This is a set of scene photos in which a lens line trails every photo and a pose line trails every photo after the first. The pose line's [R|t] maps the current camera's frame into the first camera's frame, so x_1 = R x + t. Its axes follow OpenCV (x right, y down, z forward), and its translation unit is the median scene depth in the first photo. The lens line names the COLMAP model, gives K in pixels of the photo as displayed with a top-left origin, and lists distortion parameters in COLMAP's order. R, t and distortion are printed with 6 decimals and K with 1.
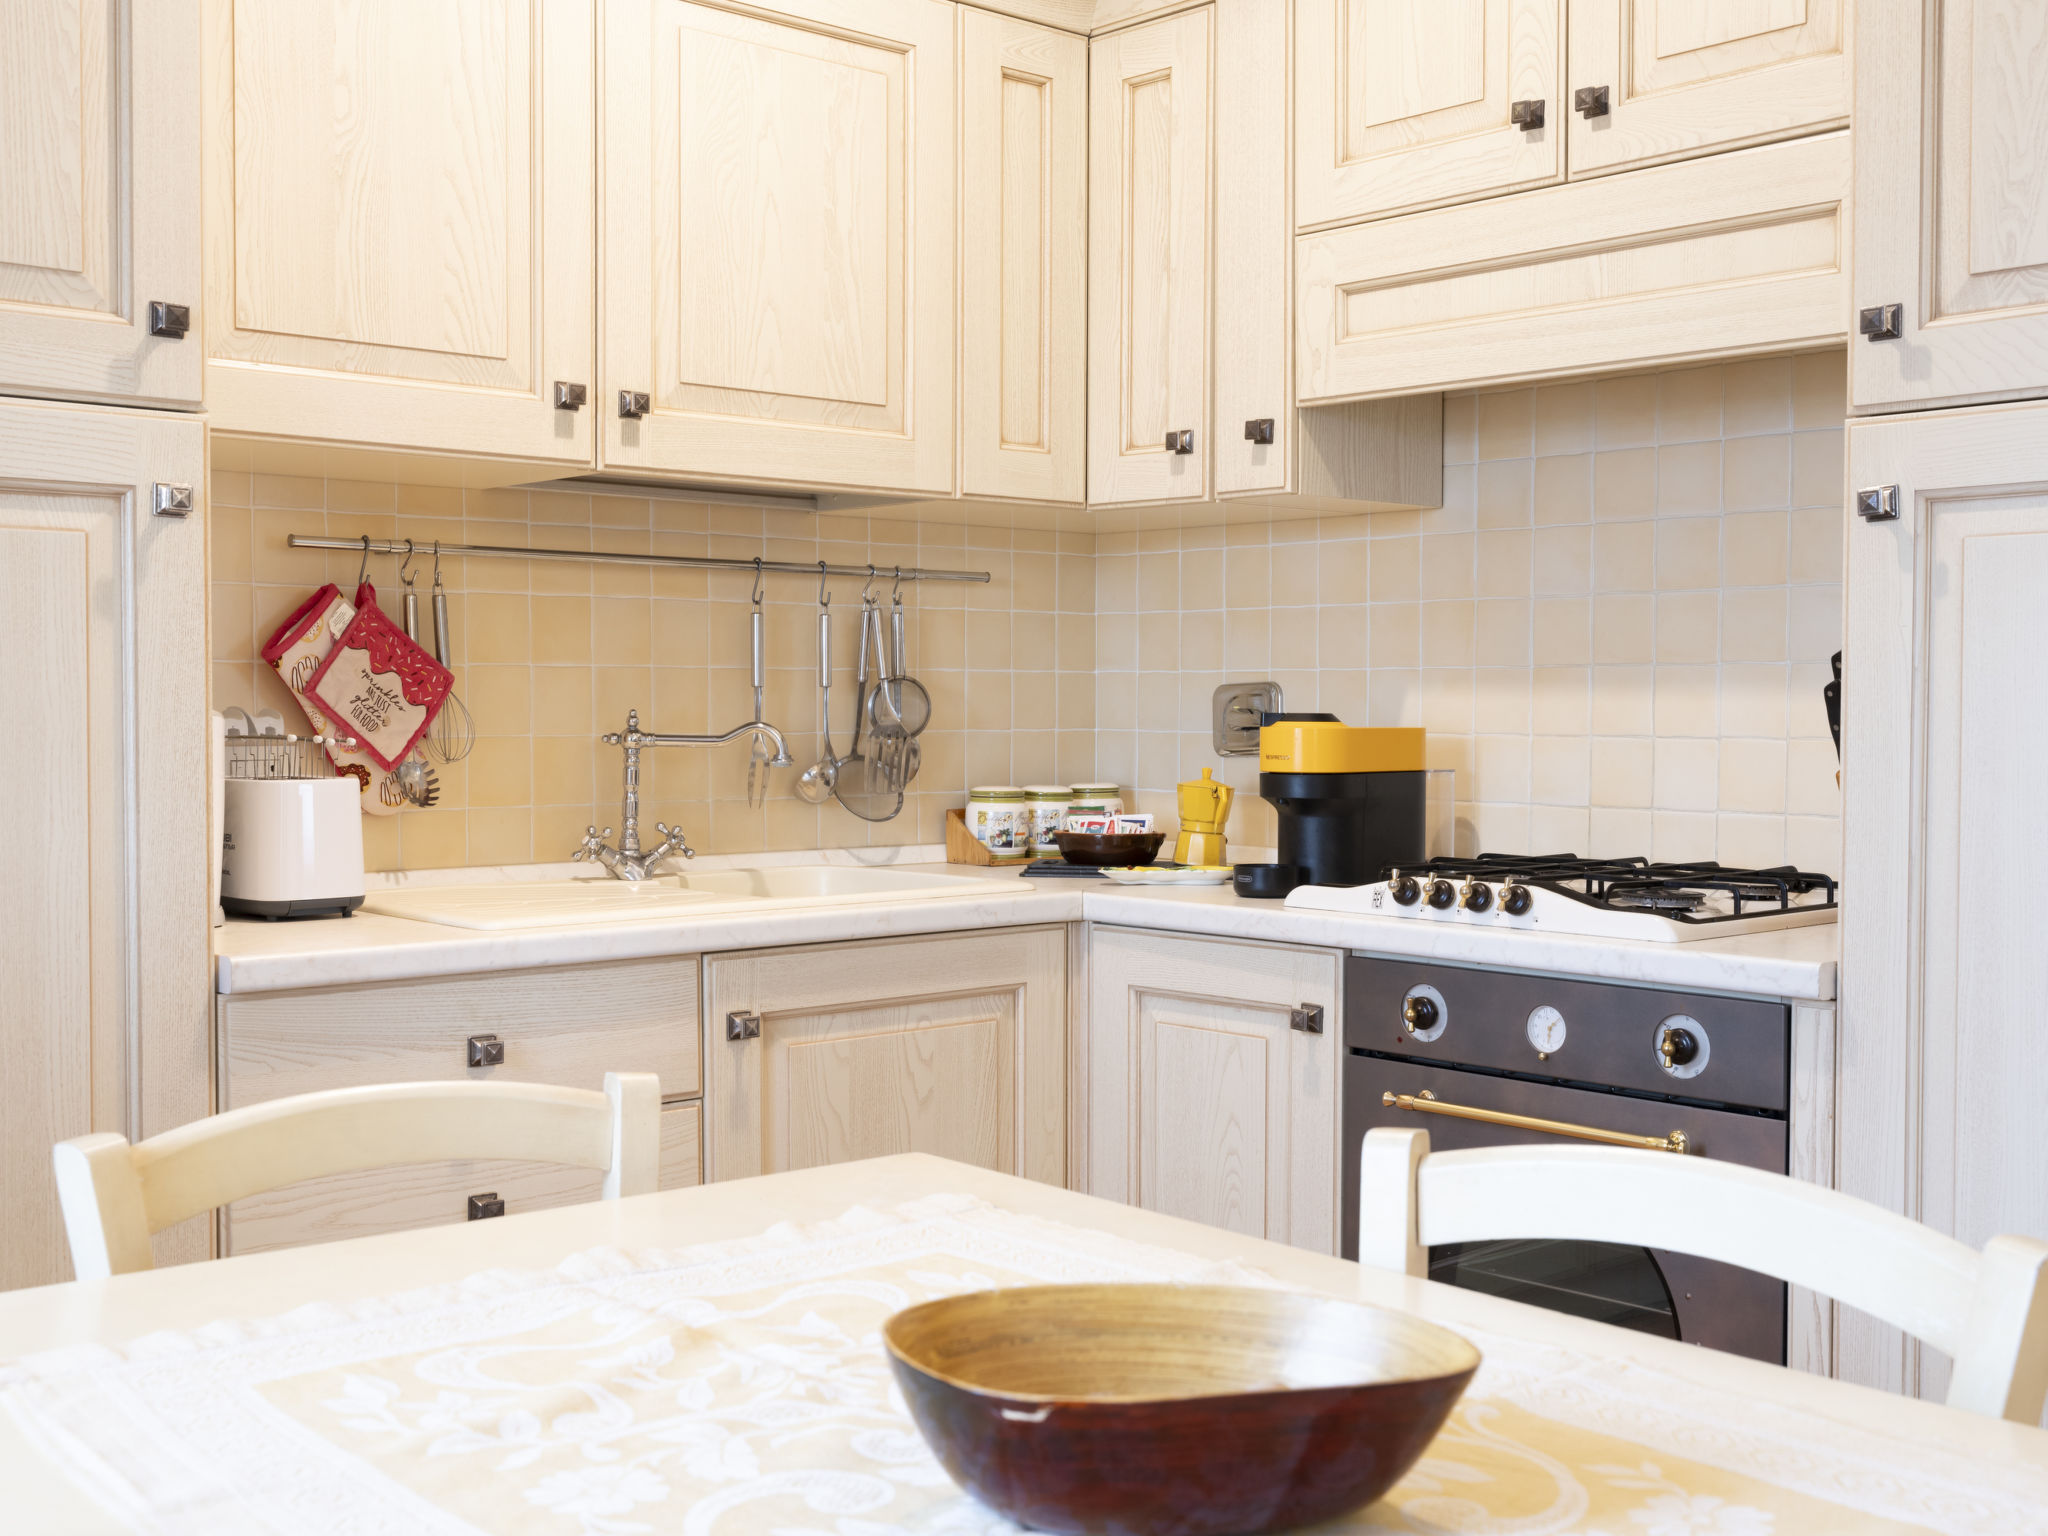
lens RADIAL K [[2285.1, 0, 1026.3], [0, 2285.1, 772.1], [0, 0, 1]] dist [-0.006402, 0.035999]
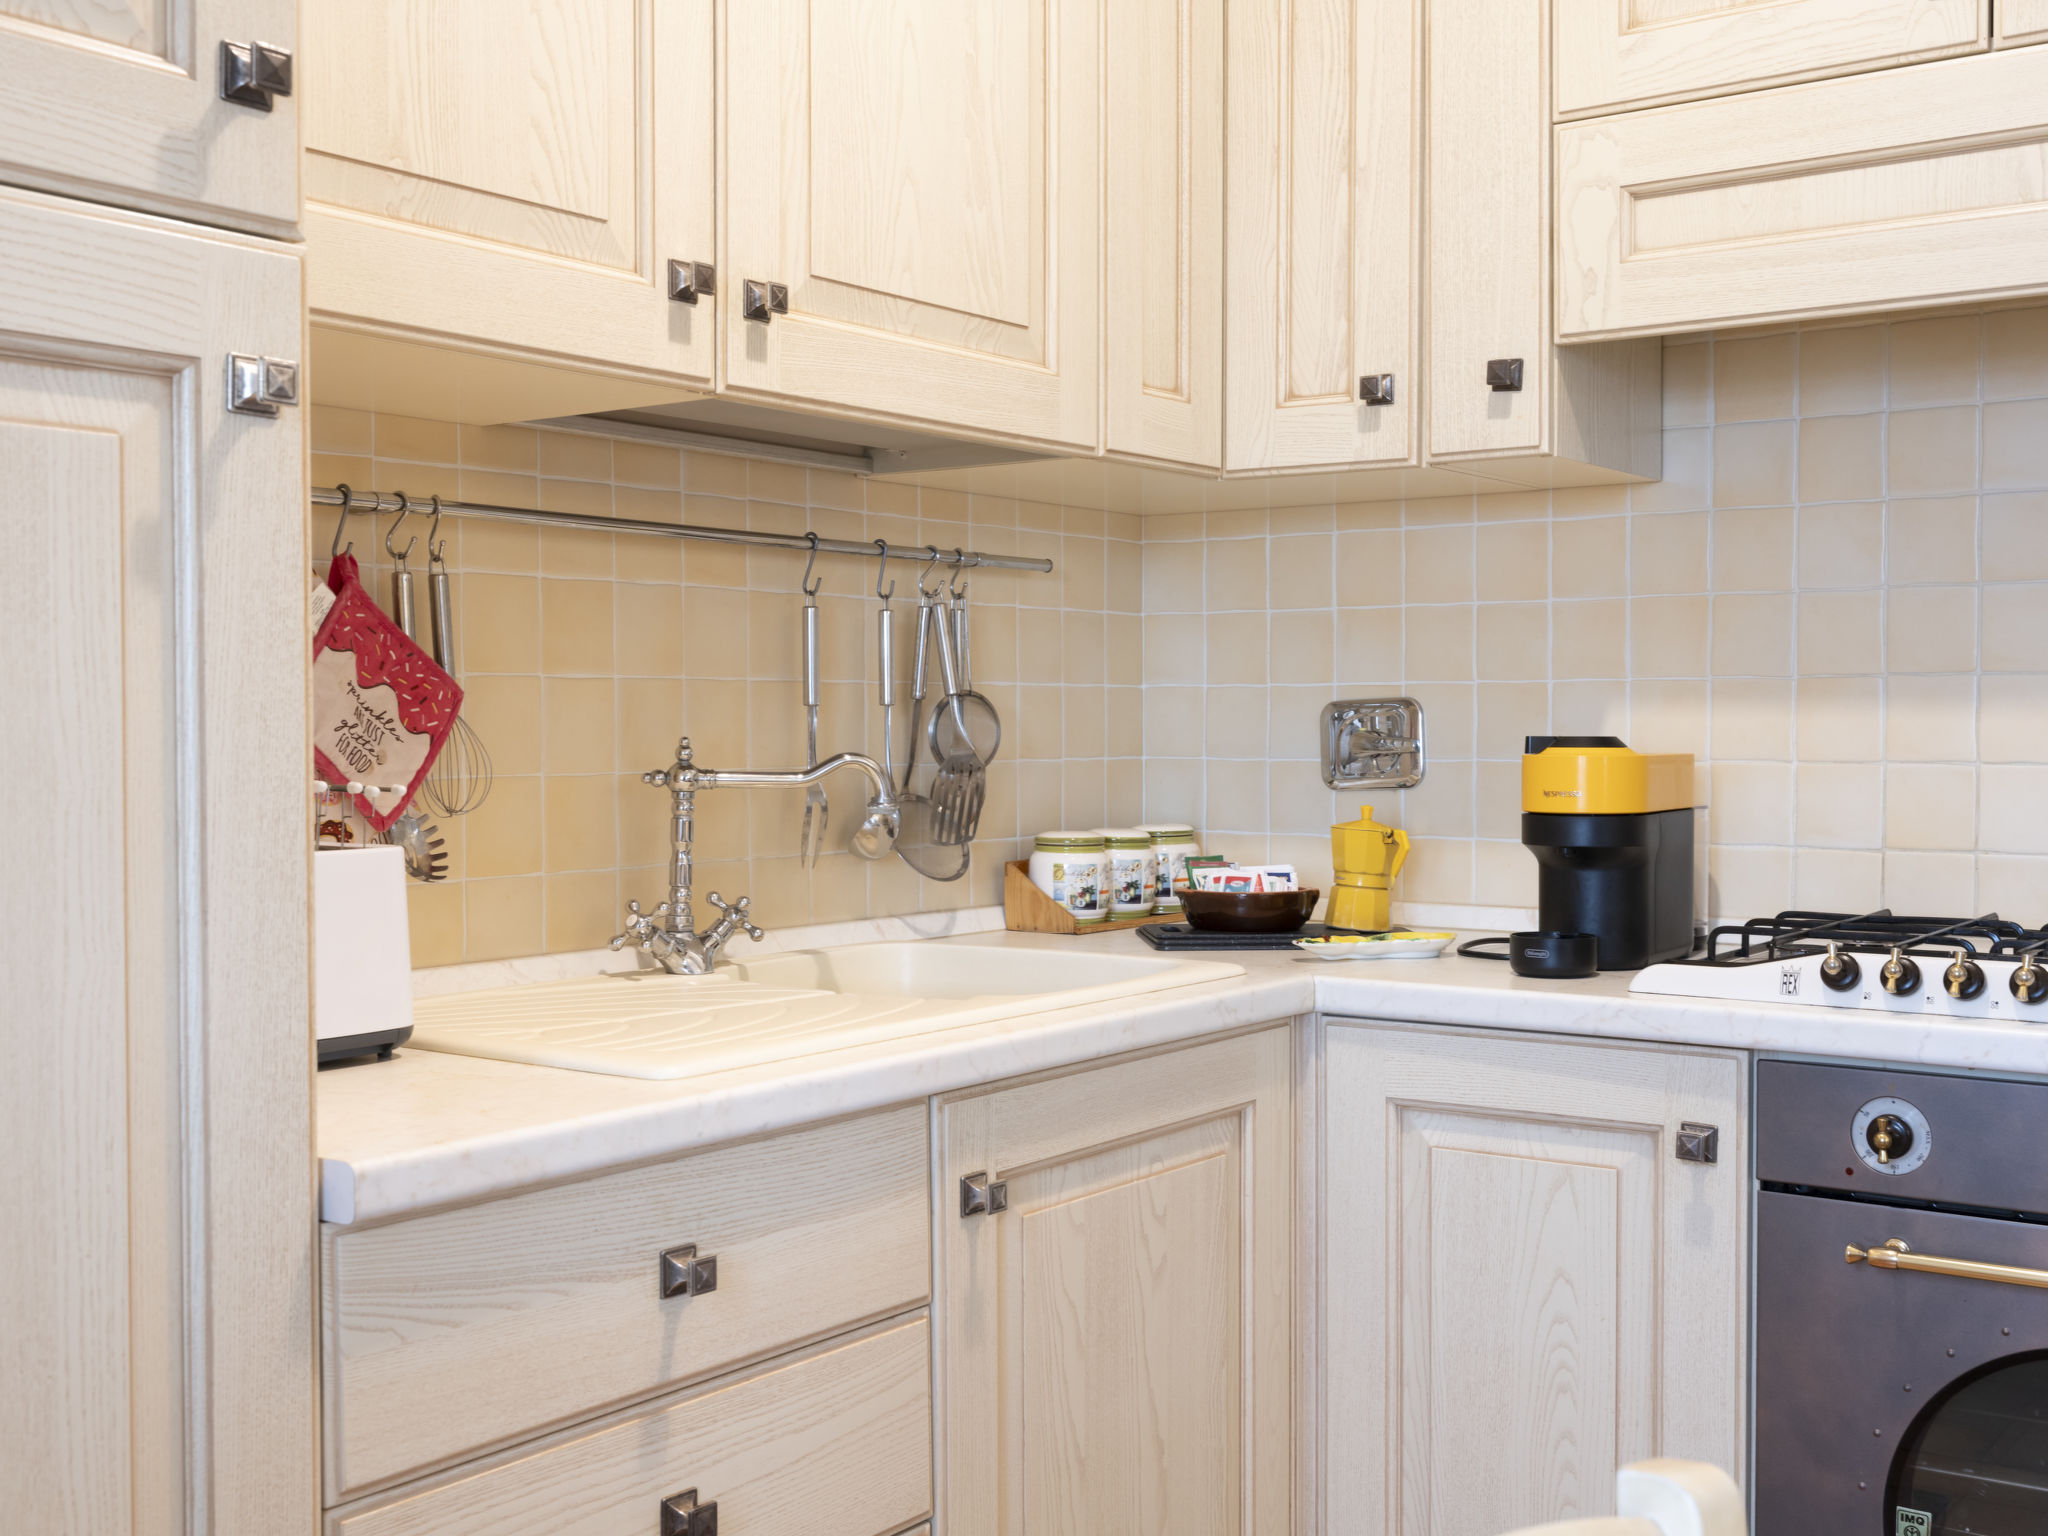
lens RADIAL K [[2241.6, 0, 1024.5], [0, 2241.6, 773.6], [0, 0, 1]] dist [-0.002232, 0.016026]
pose [[0.978068, -0.009913, 0.208050, -0.230502], [0.011499, 0.999913, -0.006417, -0.010879], [-0.207969, 0.008668, 0.978097, 0.305560]]
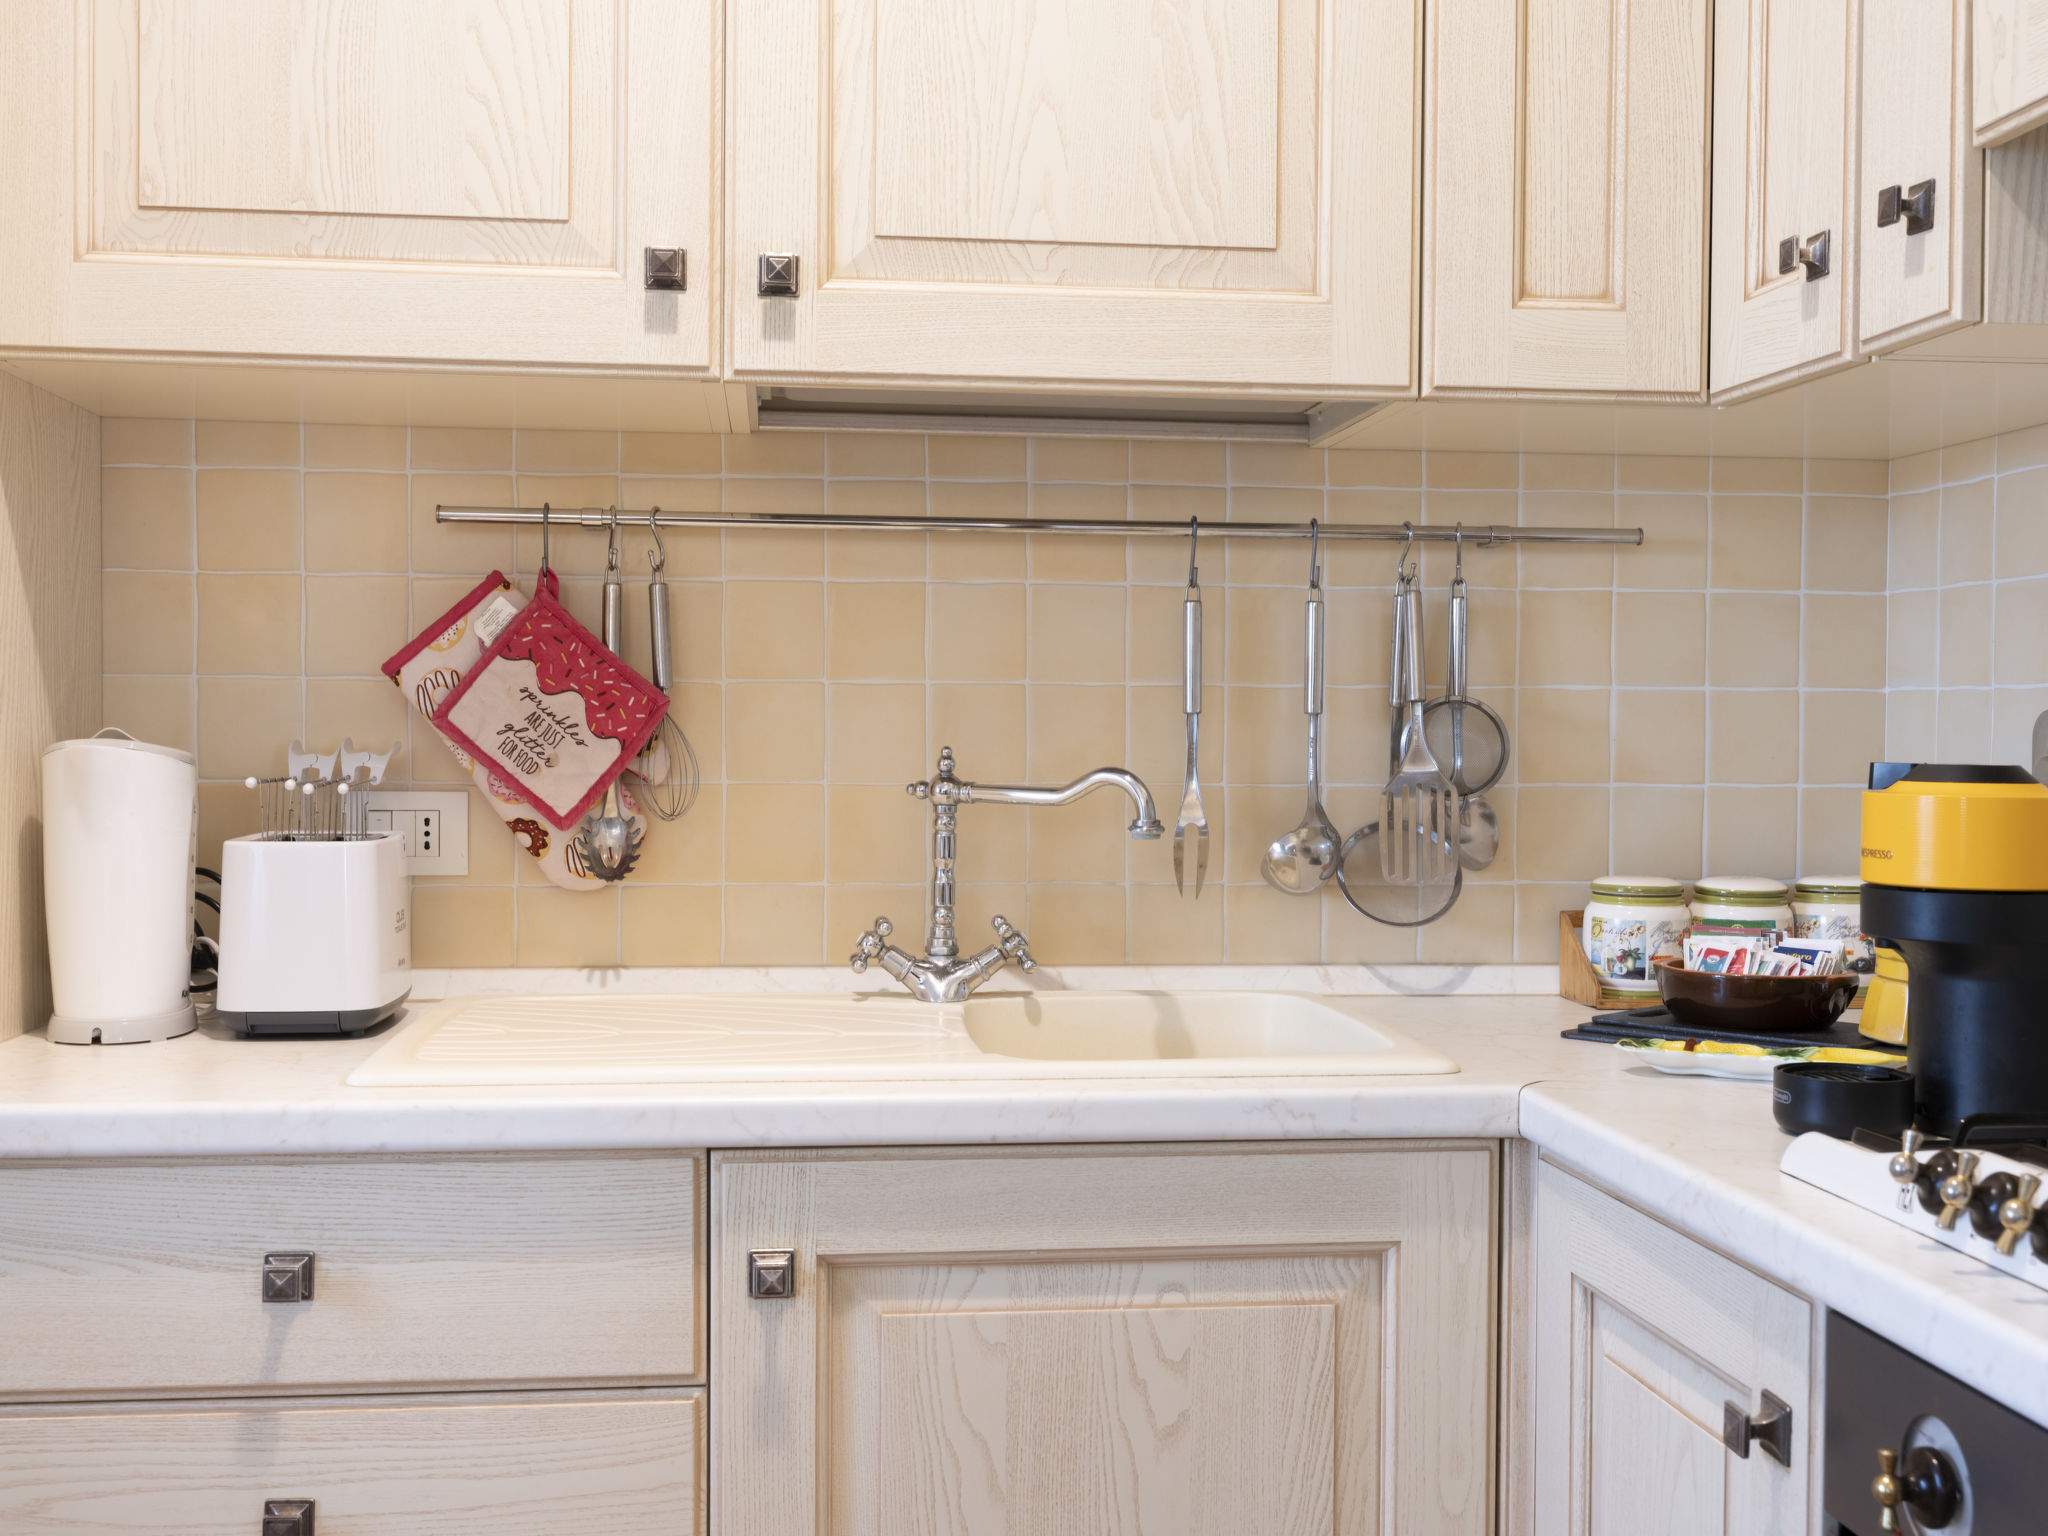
lens RADIAL K [[2241.6, 0, 1024.5], [0, 2241.6, 773.6], [0, 0, 1]] dist [-0.002232, 0.016026]
pose [[0.813021, 0.014648, -0.582051, 0.247936], [-0.023241, 0.999703, -0.007304, -0.016260], [0.581771, 0.019466, 0.813120, 0.511927]]
